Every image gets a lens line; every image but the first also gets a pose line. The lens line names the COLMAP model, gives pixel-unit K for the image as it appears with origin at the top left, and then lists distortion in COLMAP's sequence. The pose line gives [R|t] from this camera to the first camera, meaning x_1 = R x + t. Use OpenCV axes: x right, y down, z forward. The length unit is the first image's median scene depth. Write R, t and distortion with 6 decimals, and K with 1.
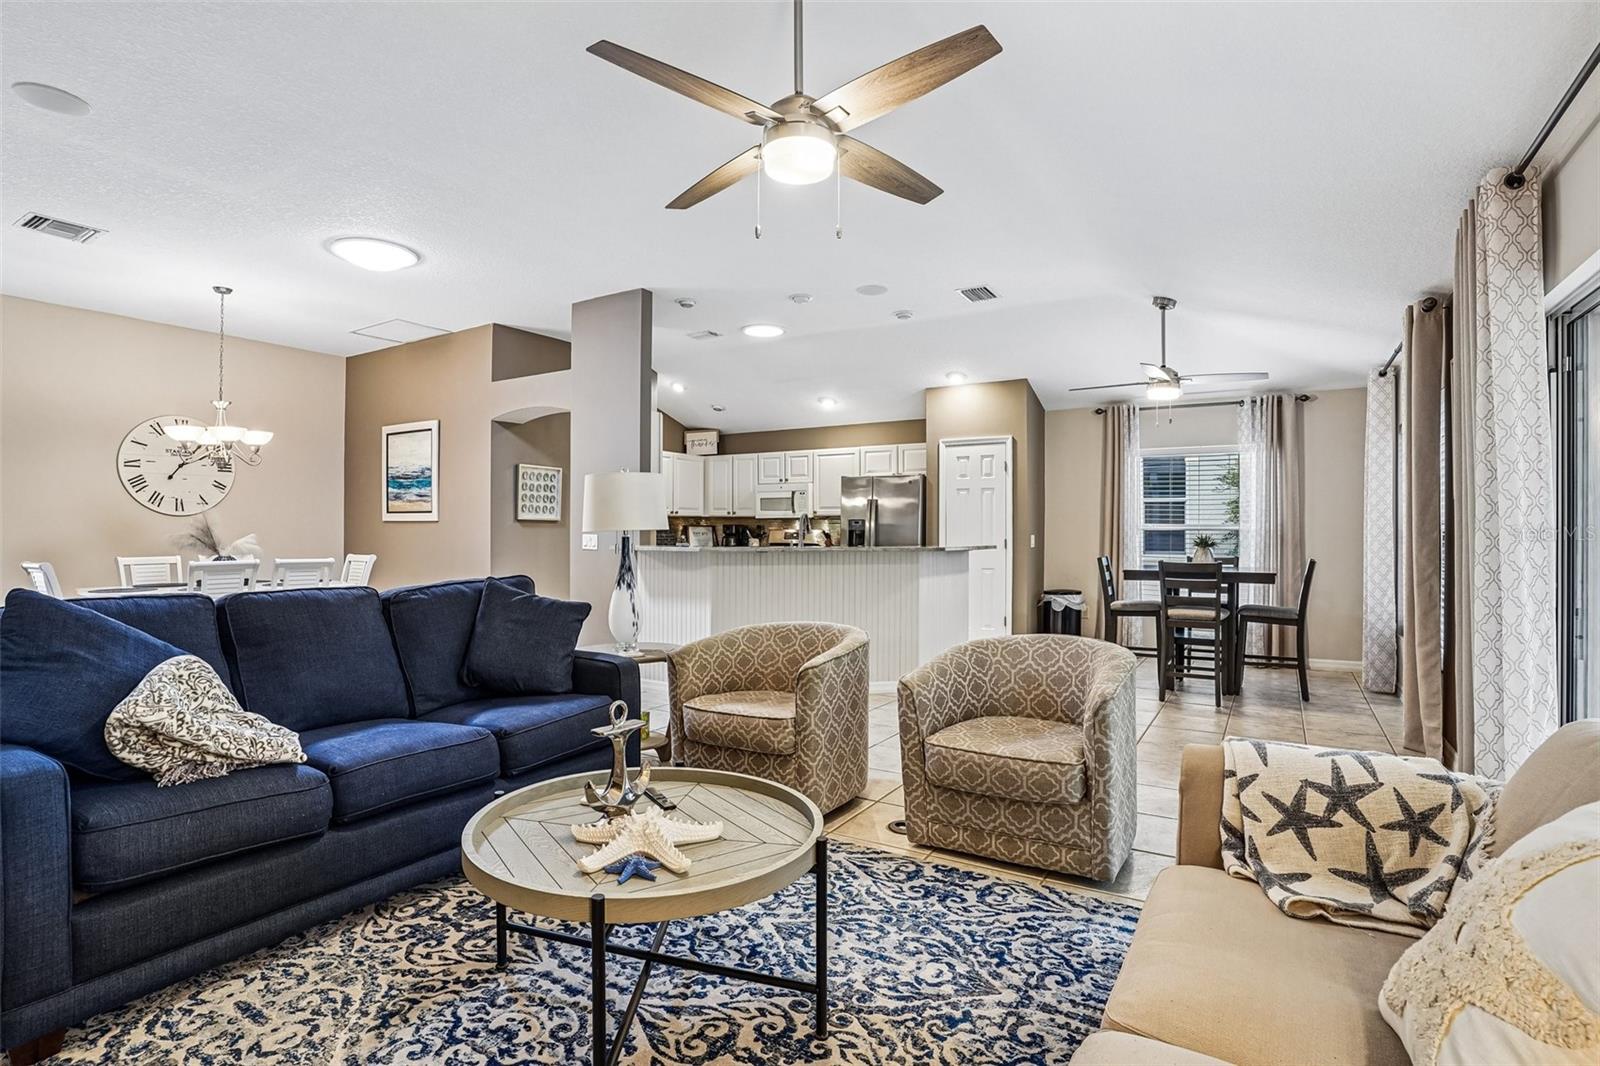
lens RADIAL K [[784.8, 0, 793.4], [0, 784.8, 535.7], [0, 0, 1]] dist [-0.085909, 0.036123]
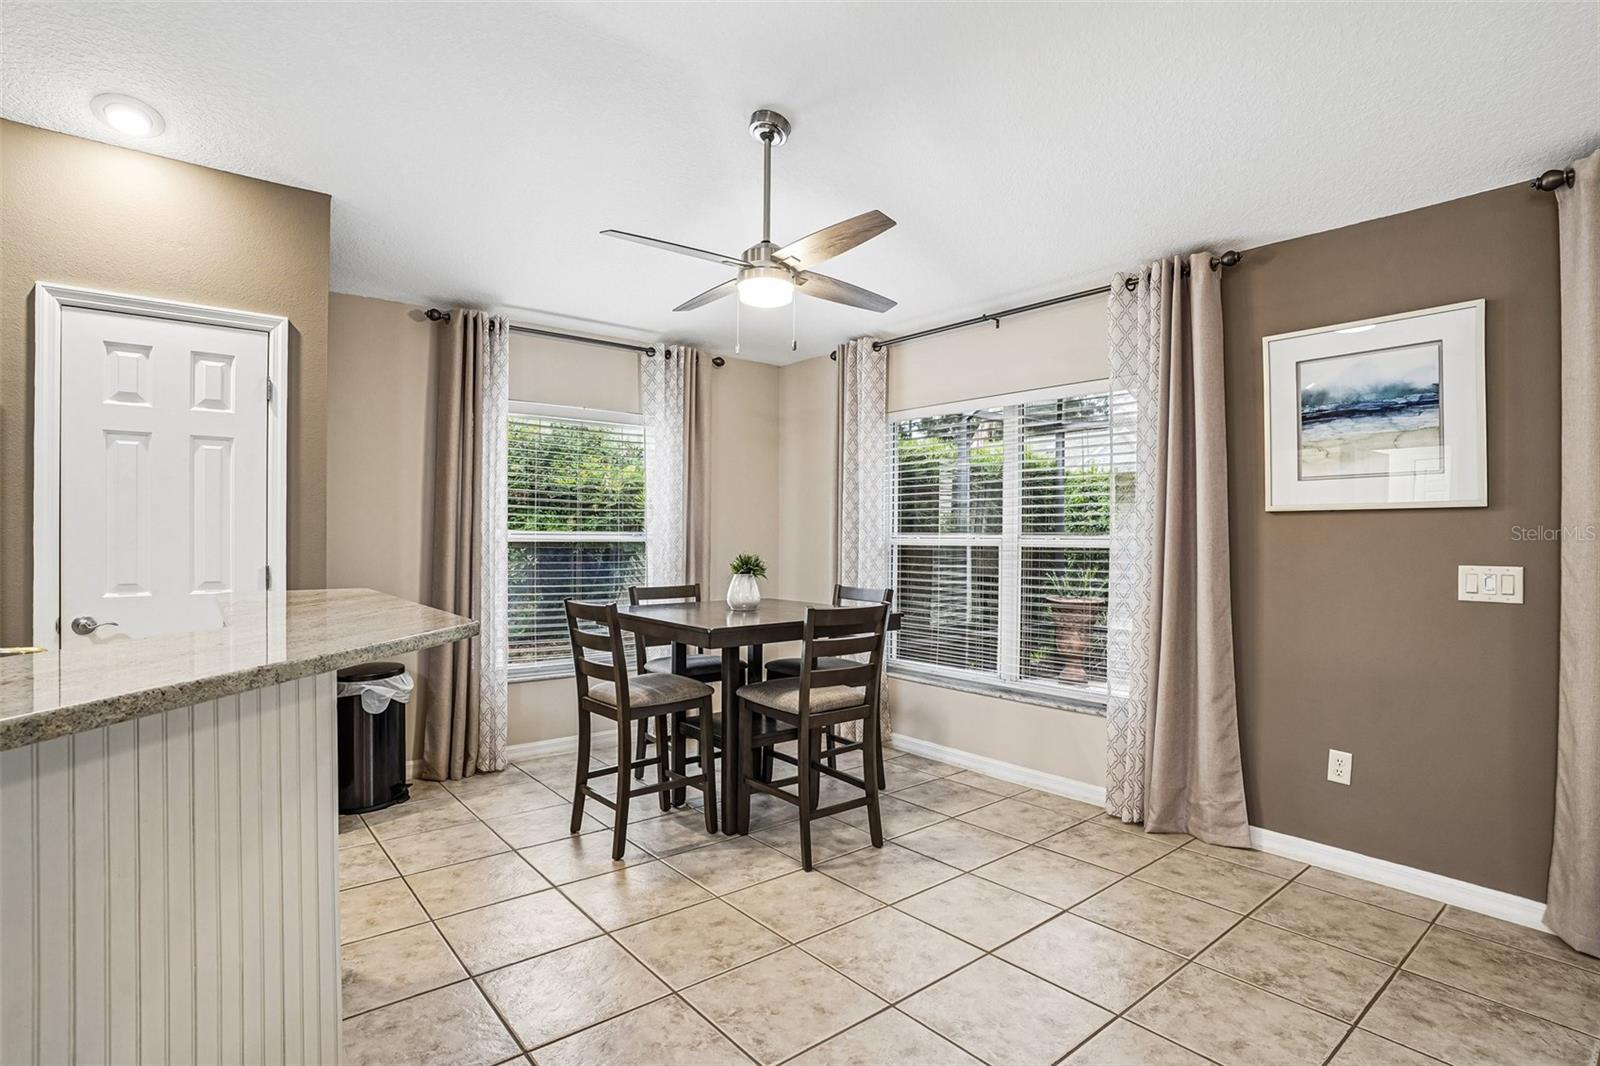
lens RADIAL K [[791.2, 0, 807.6], [0, 791.2, 533.5], [0, 0, 1]] dist [-0.079369, 0.037605]
pose [[0.318876, 0.002375, 0.947793, -0.022870], [0.001596, 0.999994, -0.003043, -0.011483], [-0.947795, 0.002483, 0.318871, 0.639149]]
